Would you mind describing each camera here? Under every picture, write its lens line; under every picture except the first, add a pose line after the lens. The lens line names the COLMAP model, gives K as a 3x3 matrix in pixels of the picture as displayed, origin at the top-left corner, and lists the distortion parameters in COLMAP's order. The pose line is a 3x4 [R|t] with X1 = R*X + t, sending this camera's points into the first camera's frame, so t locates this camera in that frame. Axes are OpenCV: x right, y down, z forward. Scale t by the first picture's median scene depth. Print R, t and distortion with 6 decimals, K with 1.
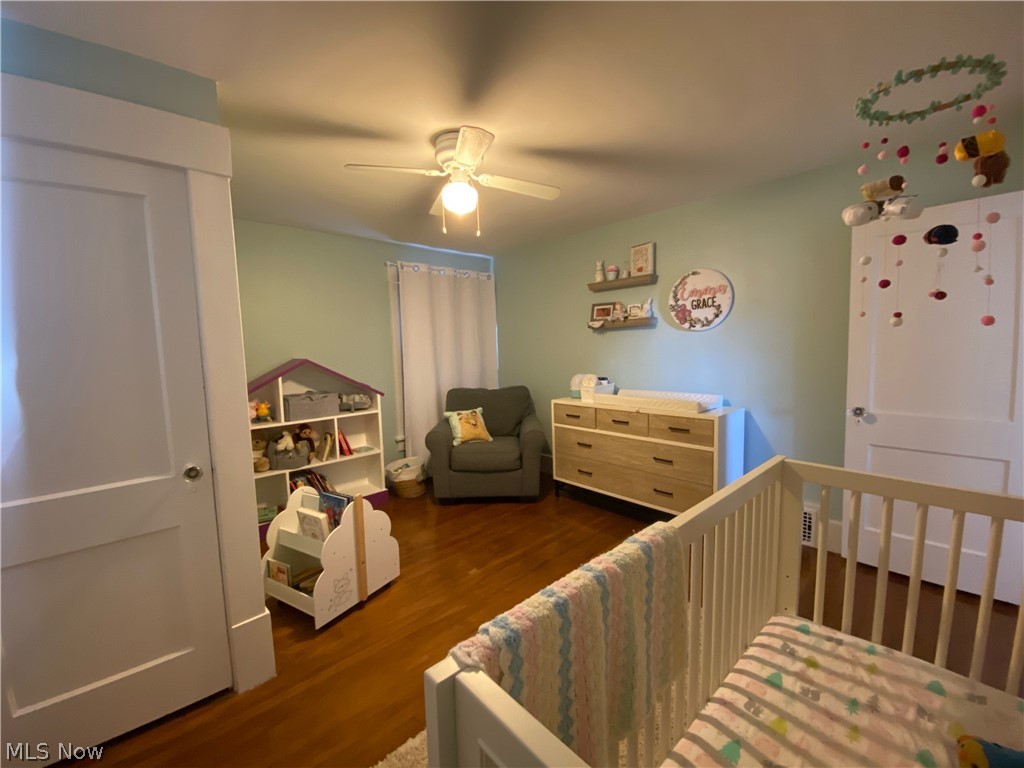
lens RADIAL K [[414.4, 0, 509.9], [0, 414.4, 382.7], [0, 0, 1]] dist [0.045118, -0.027918]
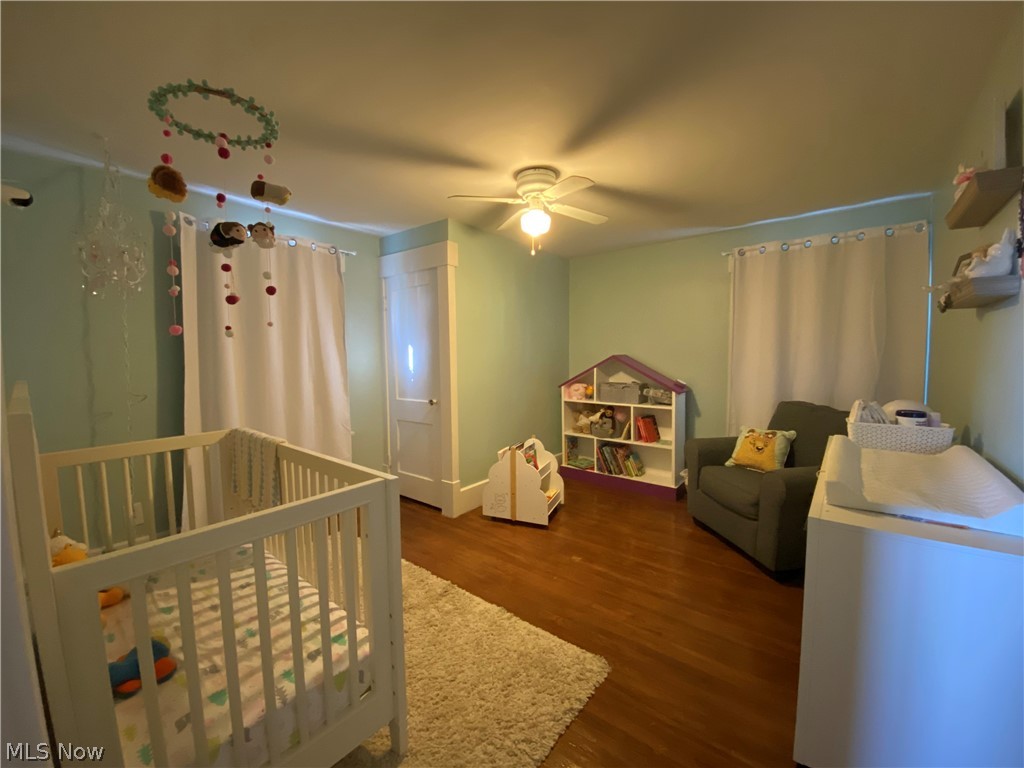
lens RADIAL K [[414.4, 0, 509.9], [0, 414.4, 382.7], [0, 0, 1]] dist [0.045118, -0.027918]
pose [[0.142786, 0.100245, -0.984664, 0.880875], [-0.081605, 0.992663, 0.089226, -0.073549], [0.986384, 0.067613, 0.149919, 0.634341]]
